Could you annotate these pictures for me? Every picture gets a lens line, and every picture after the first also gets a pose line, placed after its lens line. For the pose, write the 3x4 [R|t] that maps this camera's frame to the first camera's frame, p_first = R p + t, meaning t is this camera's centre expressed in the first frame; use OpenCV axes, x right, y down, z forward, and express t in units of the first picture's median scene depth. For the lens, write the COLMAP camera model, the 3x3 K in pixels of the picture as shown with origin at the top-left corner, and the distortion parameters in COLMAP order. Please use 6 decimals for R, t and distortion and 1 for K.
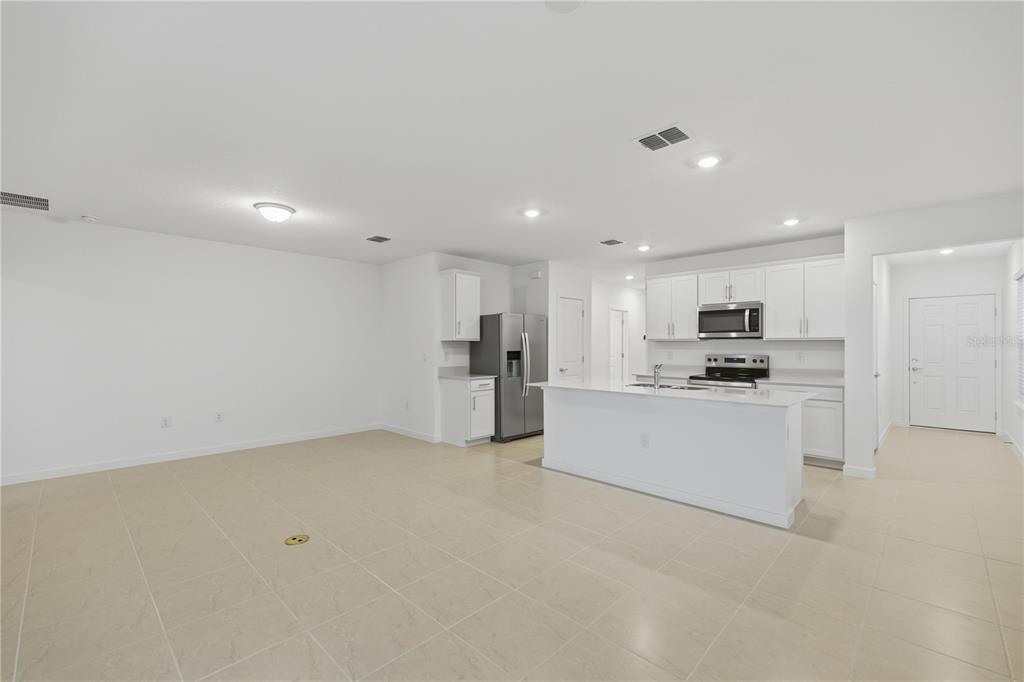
lens RADIAL K [[428.3, 0, 509.5], [0, 428.3, 344.0], [0, 0, 1]] dist [0.001146, -0.000113]
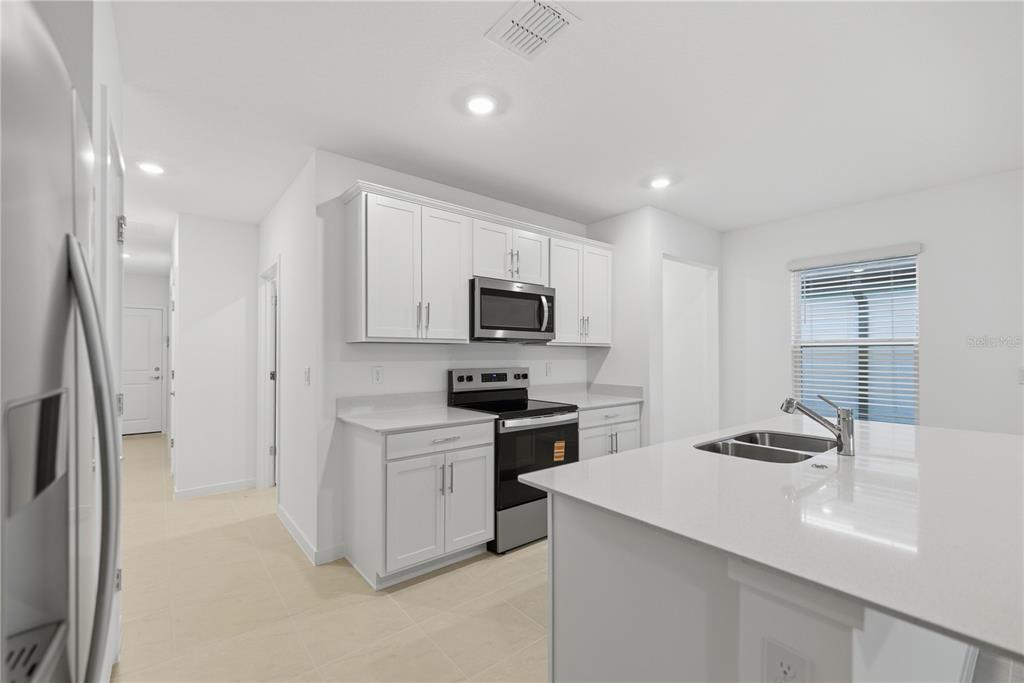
lens RADIAL K [[428.3, 0, 507.2], [0, 428.3, 344.2], [0, 0, 1]] dist [0.001146, -0.000113]
pose [[0.107670, 0.021985, 0.993944, -0.069201], [-0.007126, 0.999747, -0.021341, 0.004031], [-0.994161, -0.004785, 0.107799, 0.905991]]
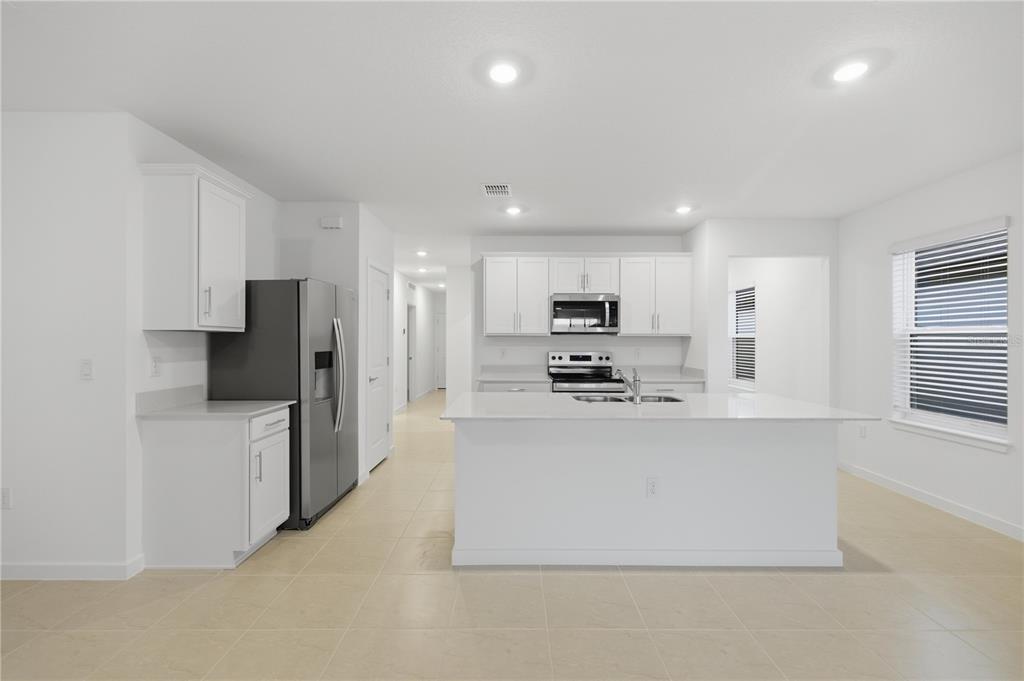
lens RADIAL K [[428.3, 0, 509.8], [0, 428.3, 338.0], [0, 0, 1]] dist [0.001146, -0.000113]
pose [[0.712443, 0.005709, 0.701707, -0.206306], [-0.005484, 0.999982, -0.002569, -0.000877], [-0.701709, -0.002018, 0.712461, 0.459526]]
